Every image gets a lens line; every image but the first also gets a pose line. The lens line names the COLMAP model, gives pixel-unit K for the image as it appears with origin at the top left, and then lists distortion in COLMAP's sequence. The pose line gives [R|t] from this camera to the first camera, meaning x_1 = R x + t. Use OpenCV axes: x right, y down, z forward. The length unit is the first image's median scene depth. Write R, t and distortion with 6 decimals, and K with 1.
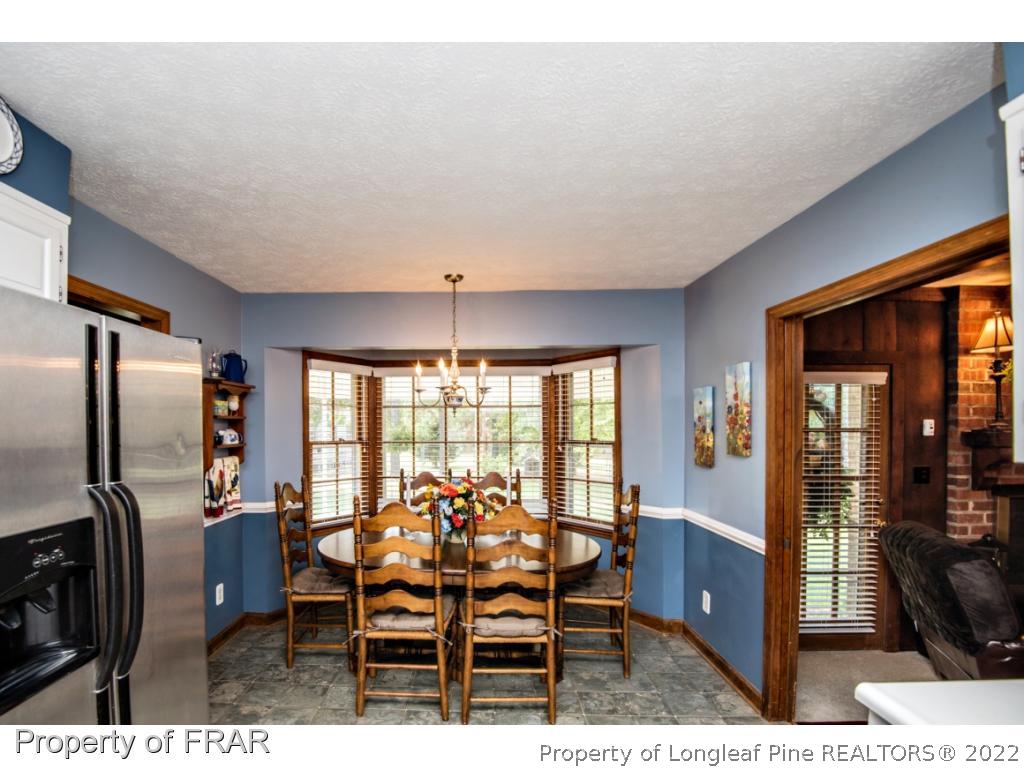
lens RADIAL K [[497.0, 0, 447.3], [0, 497.0, 431.1], [0, 0, 1]] dist [-0.032982, -0.000896]
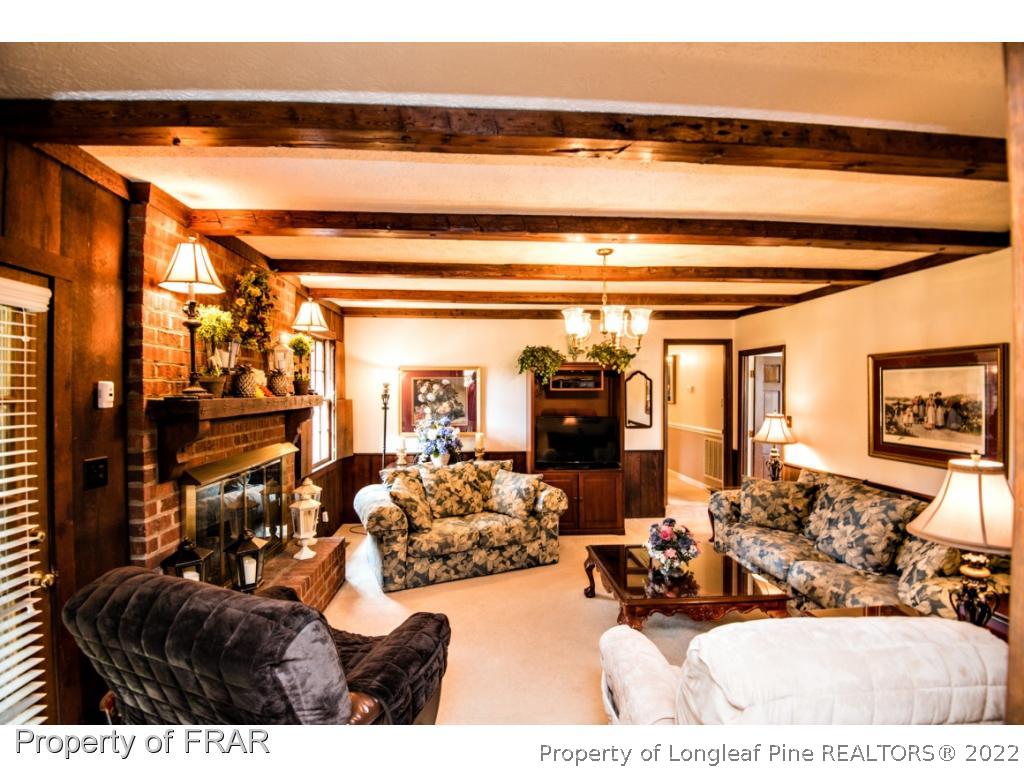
lens RADIAL K [[477.7, 0, 508.7], [0, 477.7, 387.6], [0, 0, 1]] dist [-0.018289, -0.012779]
pose [[-0.116536, 0.003126, 0.993182, 0.356015], [0.010876, 0.999939, -0.001872, -0.009597], [-0.993127, 0.010584, -0.116563, 0.568394]]
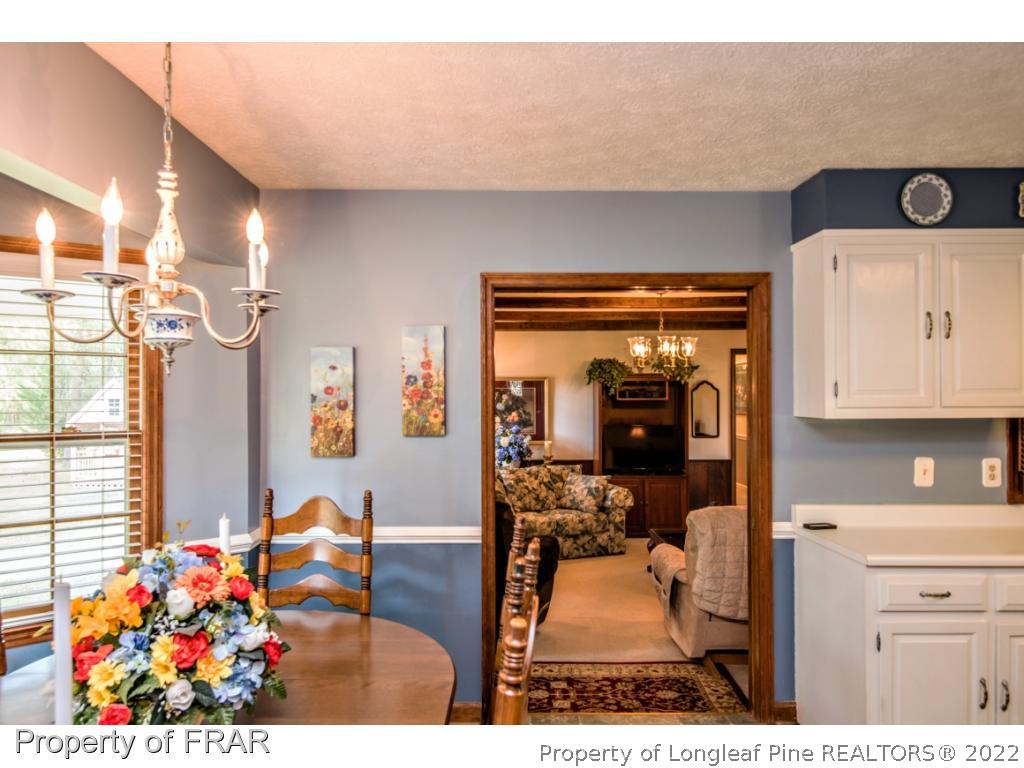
lens RADIAL K [[690.6, 0, 508.4], [0, 690.6, 389.1], [0, 0, 1]] dist [0.006551, -0.001943]
pose [[-0.054045, 0.015314, 0.998421, -0.477080], [0.011452, 0.999826, -0.014715, -0.009537], [-0.998473, 0.010639, -0.054211, 0.755684]]
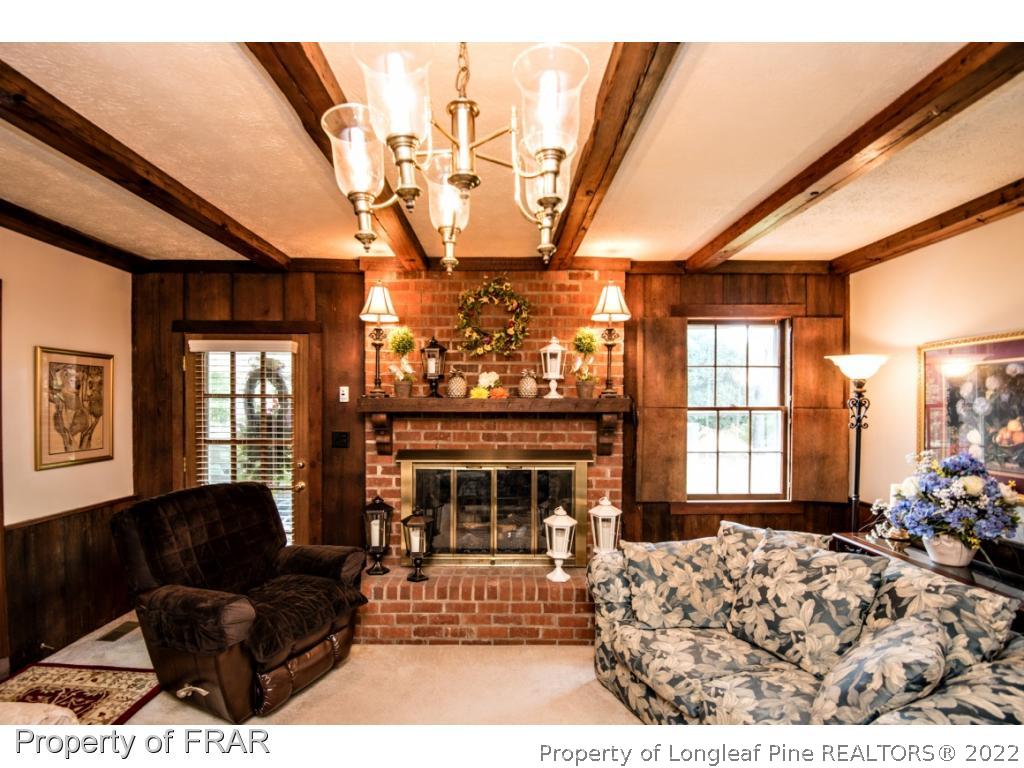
lens RADIAL K [[477.7, 0, 498.0], [0, 477.7, 408.5], [0, 0, 1]] dist [-0.018289, -0.012779]
pose [[0.999206, 0.004873, 0.039553, 1.309602], [-0.004650, 0.999973, -0.005705, 0.028129], [-0.039580, 0.005516, 0.999201, -0.046316]]
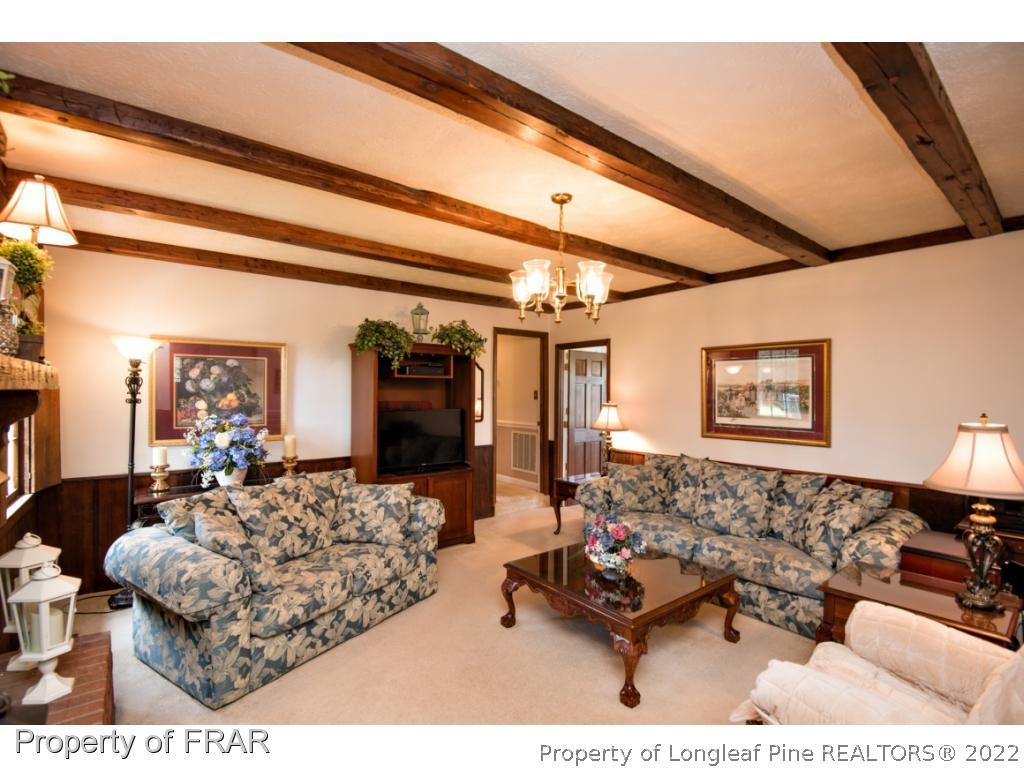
lens RADIAL K [[477.7, 0, 510.6], [0, 477.7, 387.6], [0, 0, 1]] dist [-0.018289, -0.012779]
pose [[-0.657141, 0.003991, 0.753757, 0.758966], [0.004074, 0.999990, -0.001742, 0.029298], [-0.753757, 0.001926, -0.657151, 0.844768]]
